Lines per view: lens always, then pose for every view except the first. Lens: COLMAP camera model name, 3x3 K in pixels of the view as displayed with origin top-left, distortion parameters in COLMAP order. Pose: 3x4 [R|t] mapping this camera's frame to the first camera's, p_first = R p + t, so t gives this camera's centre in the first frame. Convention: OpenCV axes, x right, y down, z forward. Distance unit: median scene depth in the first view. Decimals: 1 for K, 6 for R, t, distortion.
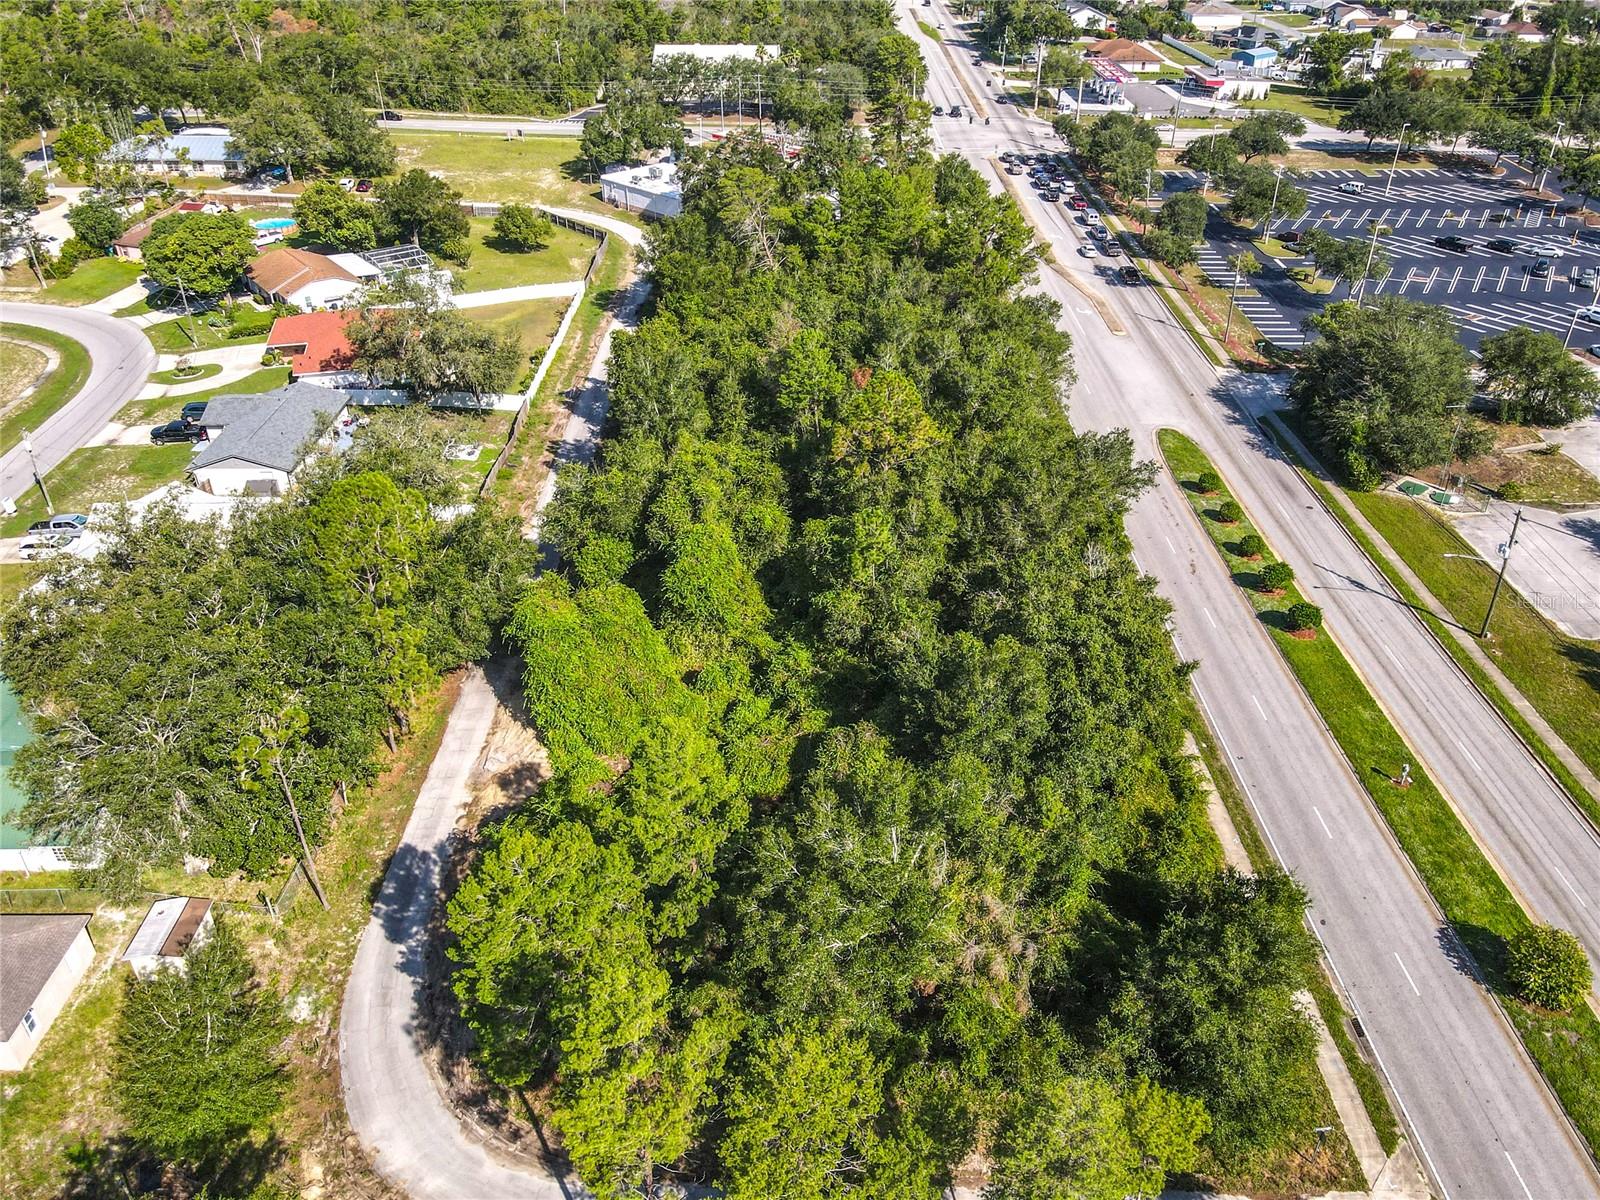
lens RADIAL K [[1180.7, 0, 811.4], [0, 1180.7, 599.5], [0, 0, 1]] dist [0.014444, 0.003054]
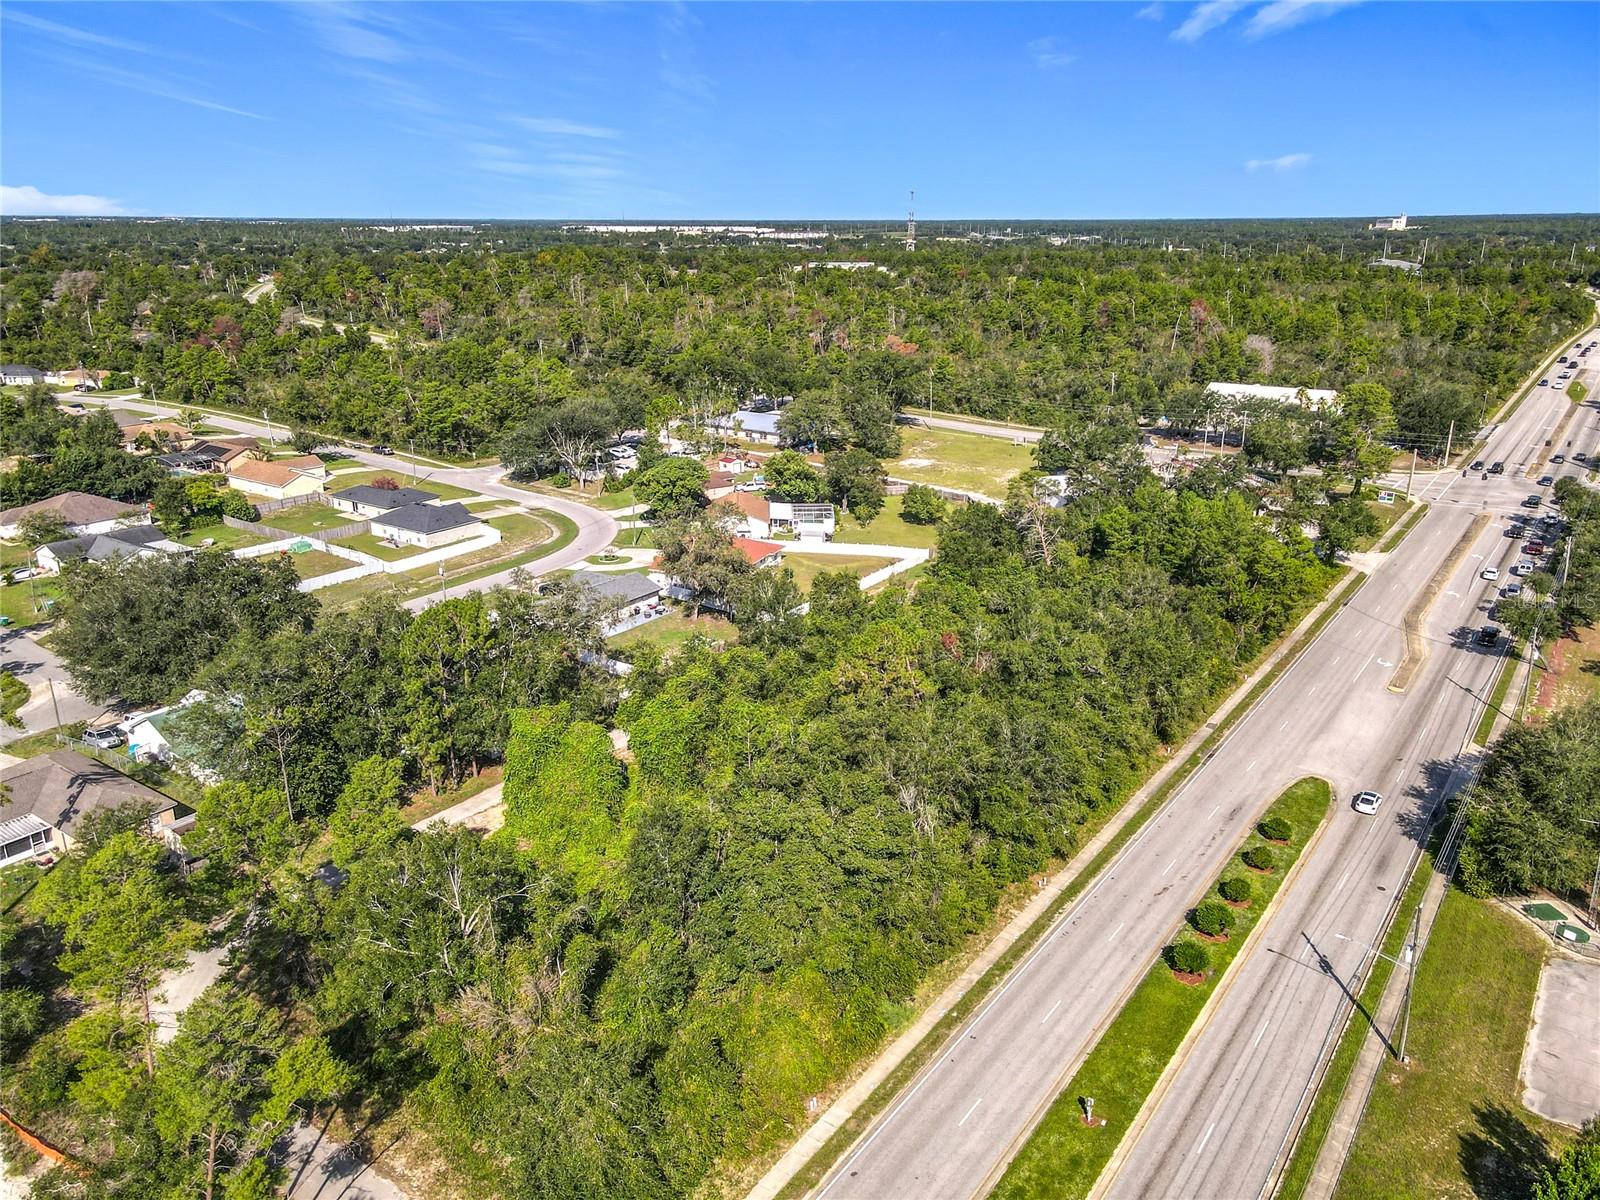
lens RADIAL K [[1180.7, 0, 801.7], [0, 1180.7, 597.6], [0, 0, 1]] dist [0.014444, 0.003054]
pose [[0.802789, 0.177627, -0.569191, 0.529461], [-0.315768, 0.936396, -0.153141, -0.009617], [0.505787, 0.302673, 0.807817, 0.012954]]
